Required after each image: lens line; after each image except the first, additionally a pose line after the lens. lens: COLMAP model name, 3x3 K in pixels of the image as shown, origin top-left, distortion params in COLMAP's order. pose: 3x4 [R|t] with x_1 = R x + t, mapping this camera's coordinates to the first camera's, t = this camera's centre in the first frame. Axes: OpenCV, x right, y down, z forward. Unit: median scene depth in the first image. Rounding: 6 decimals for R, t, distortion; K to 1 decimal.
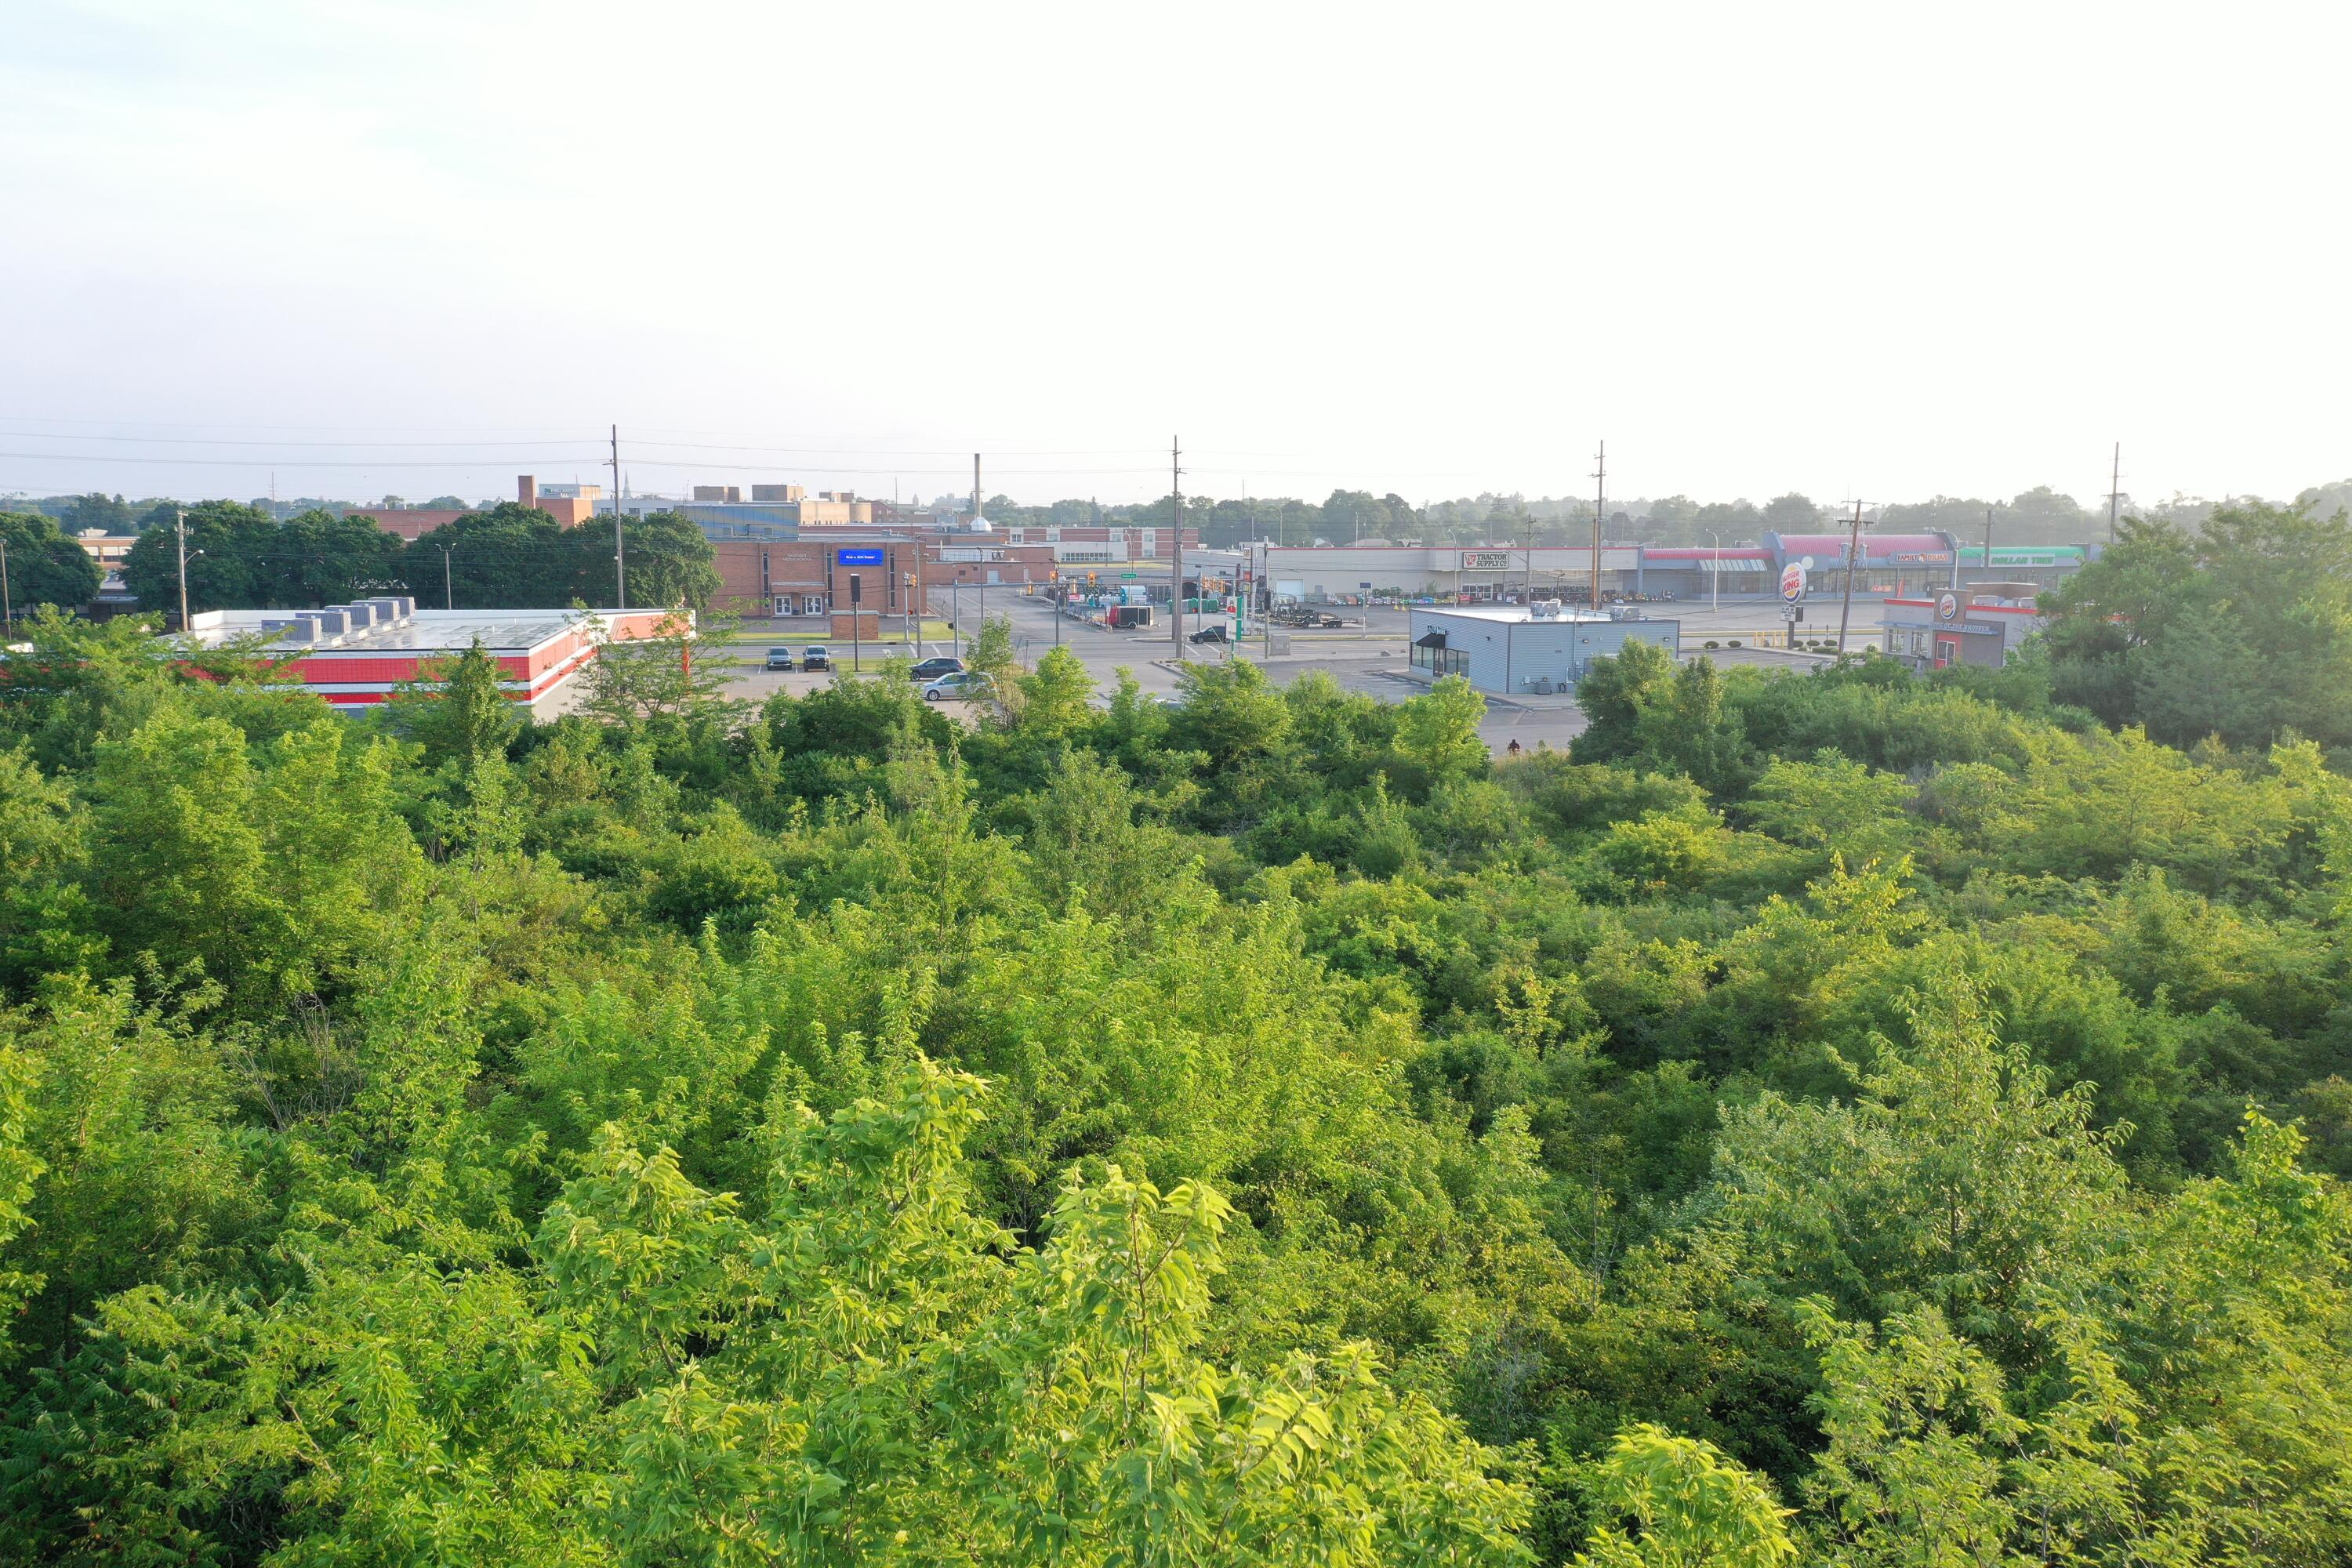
lens RADIAL K [[1883.1, 0, 1176.0], [0, 1883.1, 784.0], [0, 0, 1]] dist [0.003261, -0.003277]
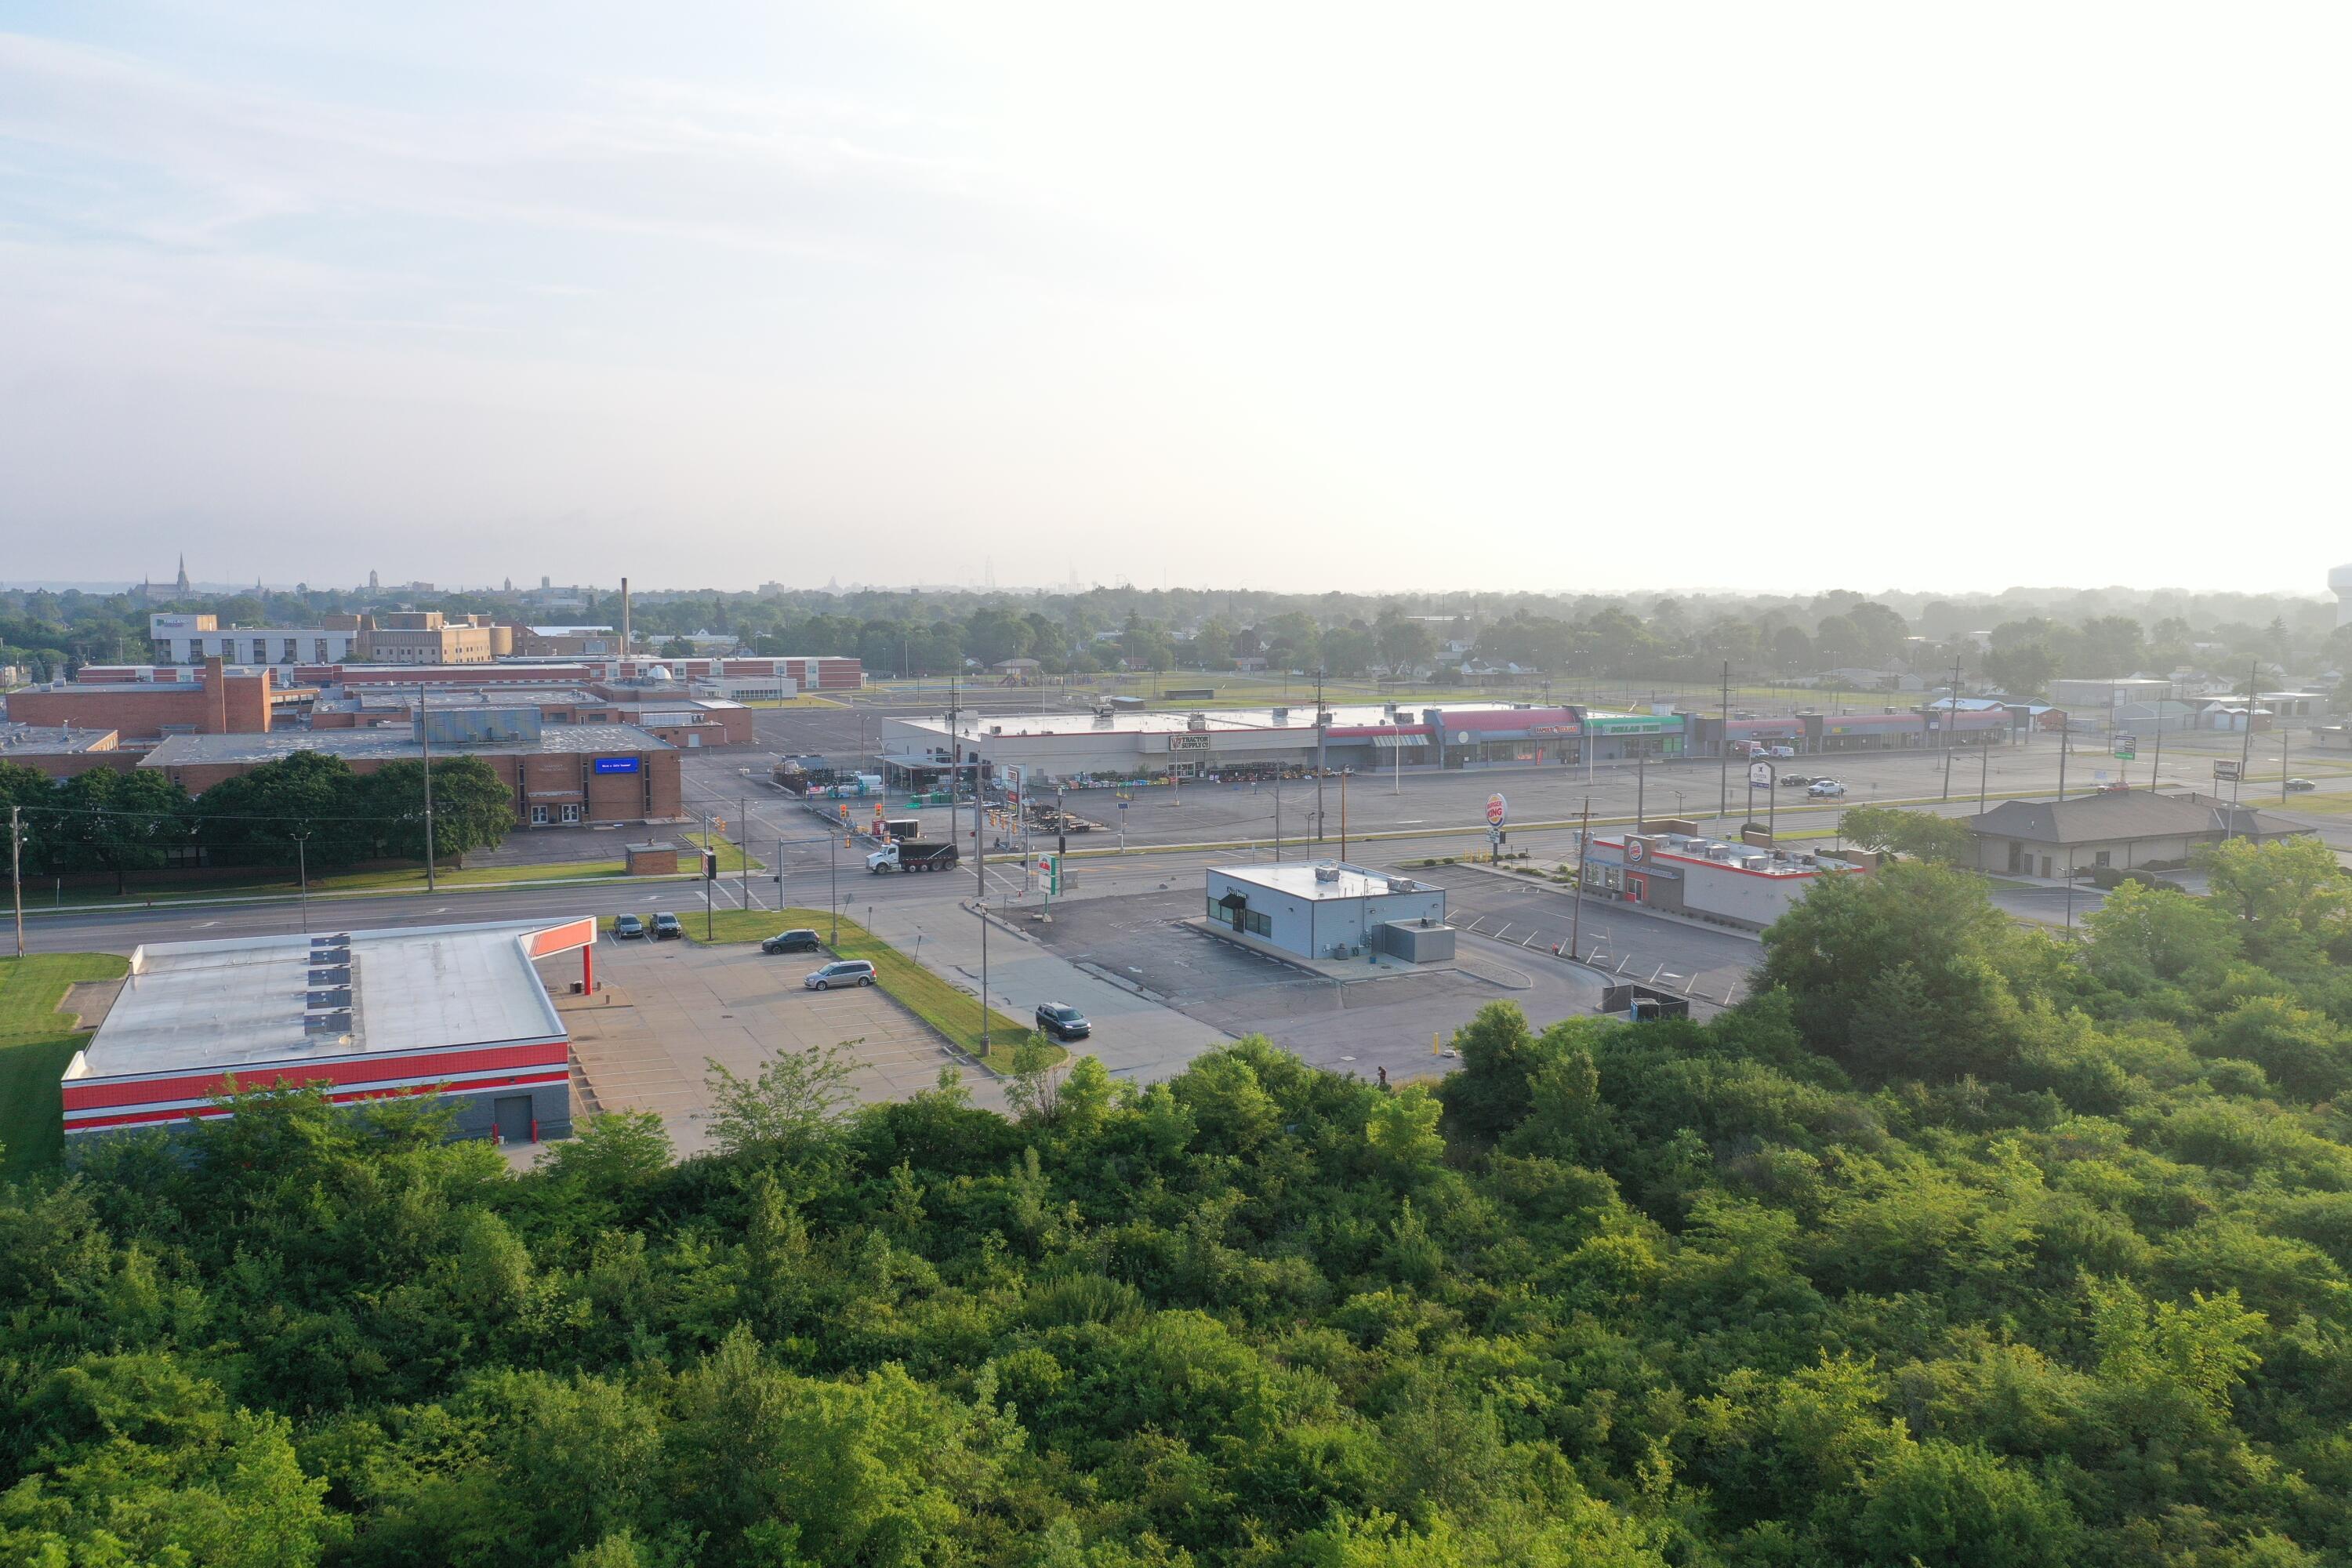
lens RADIAL K [[1875.1, 0, 1176.0], [0, 1875.1, 784.0], [0, 0, 1]] dist [-0.004633, -0.004584]
pose [[0.976149, -0.026176, 0.215517, -0.141870], [0.032708, 0.999106, -0.026799, -0.115346], [-0.214623, 0.033209, 0.976132, -0.122926]]
